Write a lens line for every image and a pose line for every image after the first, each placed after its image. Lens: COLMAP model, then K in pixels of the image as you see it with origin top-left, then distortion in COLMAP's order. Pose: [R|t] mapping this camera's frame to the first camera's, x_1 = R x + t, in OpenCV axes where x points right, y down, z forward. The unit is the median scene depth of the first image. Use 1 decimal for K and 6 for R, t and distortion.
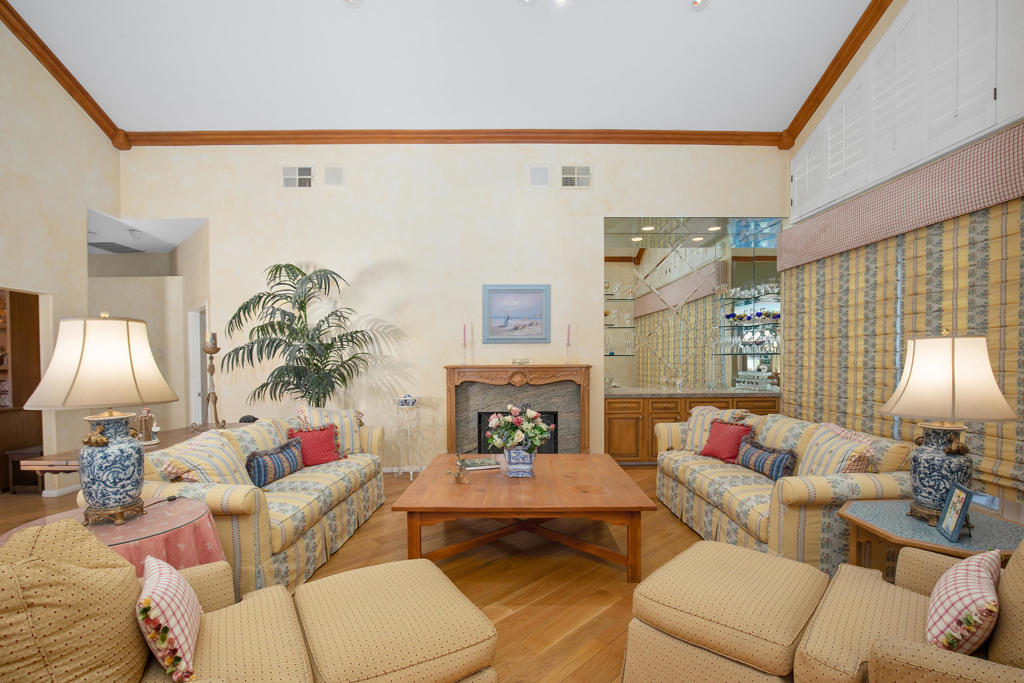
lens RADIAL K [[473.3, 0, 507.7], [0, 473.3, 371.4], [0, 0, 1]] dist [-0.030266, -0.000137]
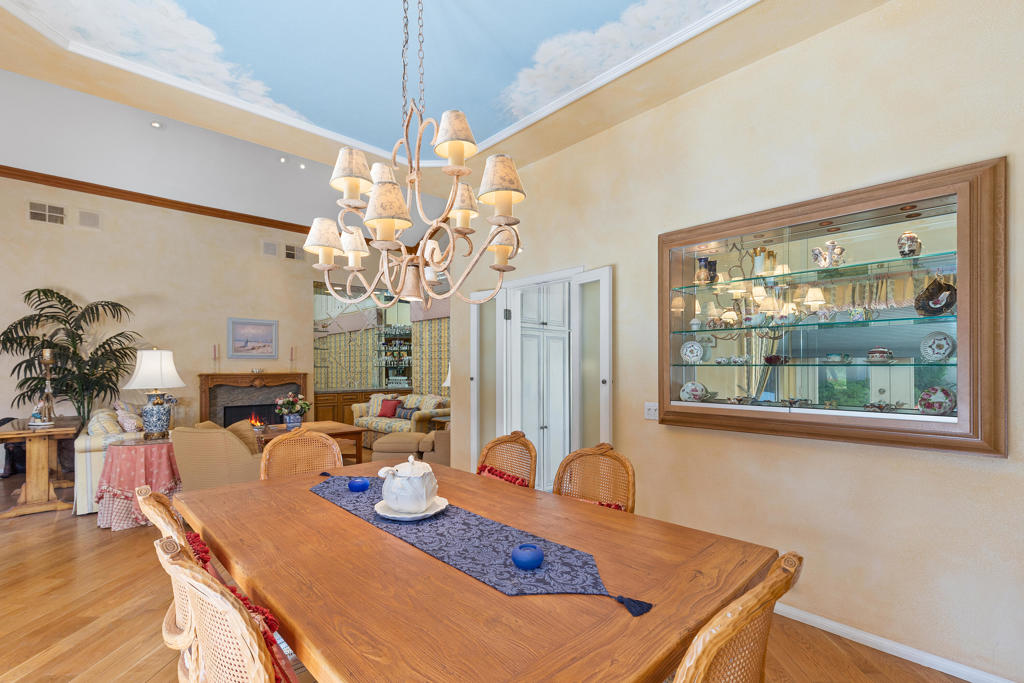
lens RADIAL K [[465.0, 0, 514.4], [0, 465.0, 365.0], [0, 0, 1]] dist [0.001123, 0.000267]
pose [[0.731860, 0.007314, 0.681416, -0.392899], [0.018184, 0.999377, -0.030257, 0.020650], [-0.681213, 0.034534, 0.731270, -0.650255]]
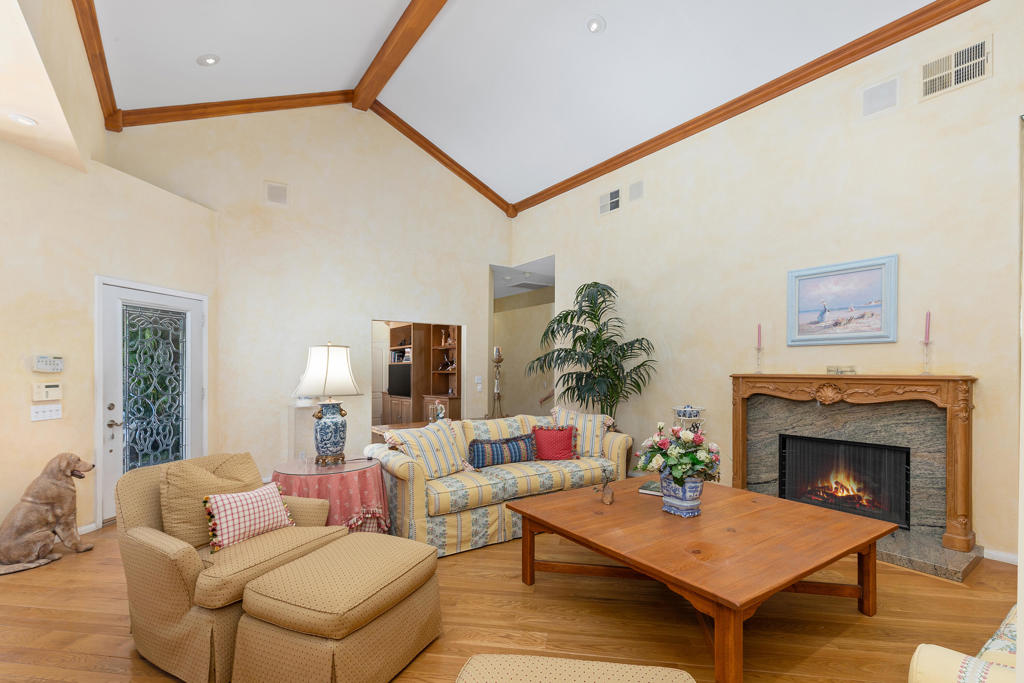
lens RADIAL K [[465.0, 0, 514.4], [0, 465.0, 365.0], [0, 0, 1]] dist [0.001123, 0.000267]
pose [[0.574506, -0.002937, -0.818495, 0.329401], [-0.016989, 0.999735, -0.015512, -0.009125], [0.818324, 0.022817, 0.574304, 0.198022]]
